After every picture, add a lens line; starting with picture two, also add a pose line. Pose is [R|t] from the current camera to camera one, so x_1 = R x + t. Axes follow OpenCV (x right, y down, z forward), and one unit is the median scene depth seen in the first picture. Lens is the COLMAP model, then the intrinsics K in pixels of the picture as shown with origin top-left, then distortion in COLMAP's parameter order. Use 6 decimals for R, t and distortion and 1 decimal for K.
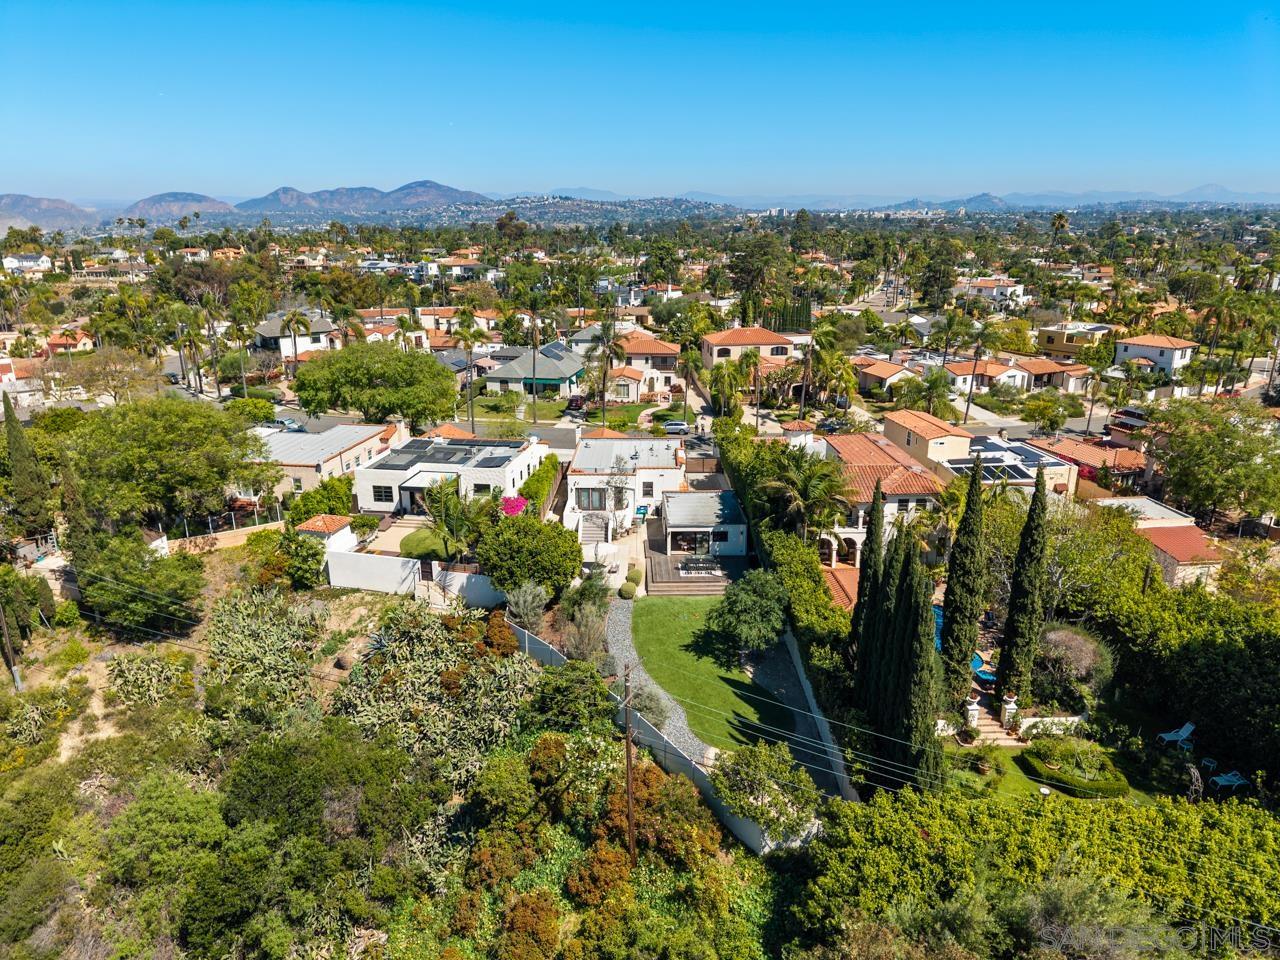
lens RADIAL K [[889.3, 0, 636.1], [0, 889.3, 485.8], [0, 0, 1]] dist [-0.001083, -0.004248]
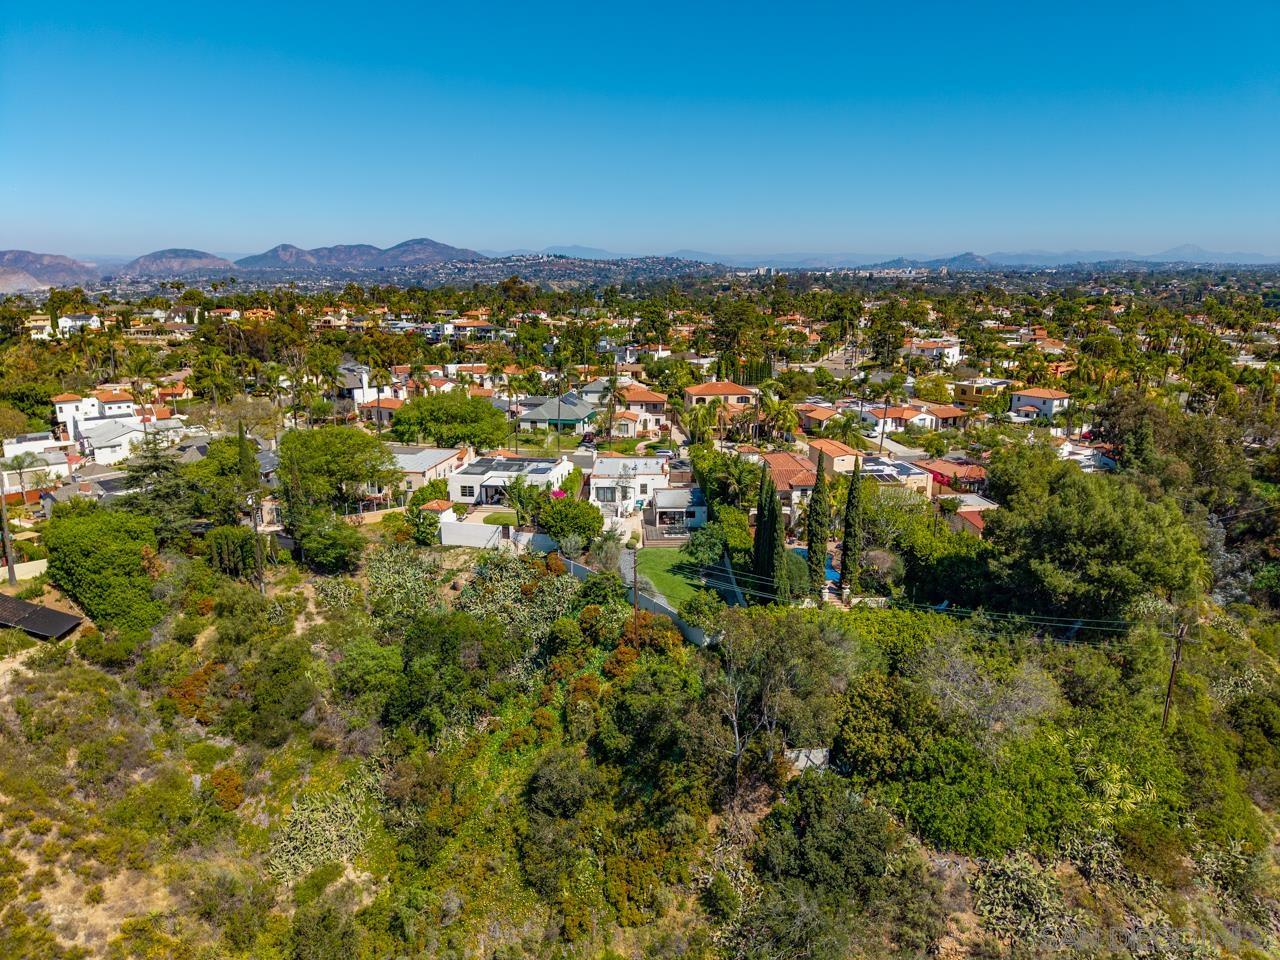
lens RADIAL K [[889.3, 0, 642.1], [0, 889.3, 480.5], [0, 0, 1]] dist [-0.001083, -0.004248]
pose [[0.999881, 0.000408, 0.015450, -0.012381], [0.000601, 0.997871, -0.065219, 0.087257], [-0.015444, 0.065220, 0.997751, -0.491920]]
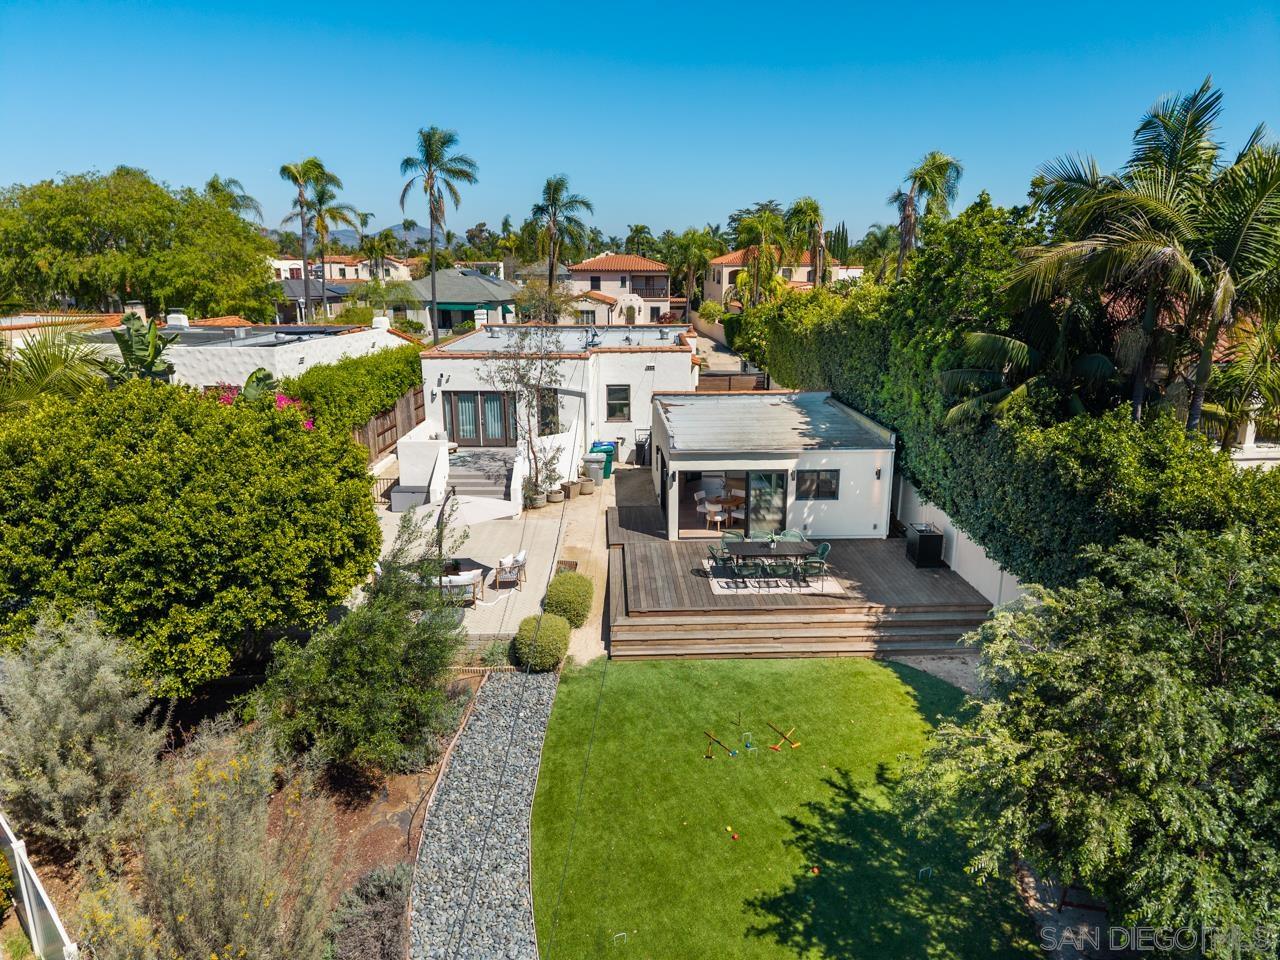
lens RADIAL K [[889.3, 0, 639.7], [0, 889.3, 473.2], [0, 0, 1]] dist [-0.001083, -0.004248]
pose [[0.999727, -0.006291, 0.022482, 0.013662], [0.007623, 0.998190, -0.059651, 0.064288], [-0.022066, 0.059806, 0.997966, 0.568079]]
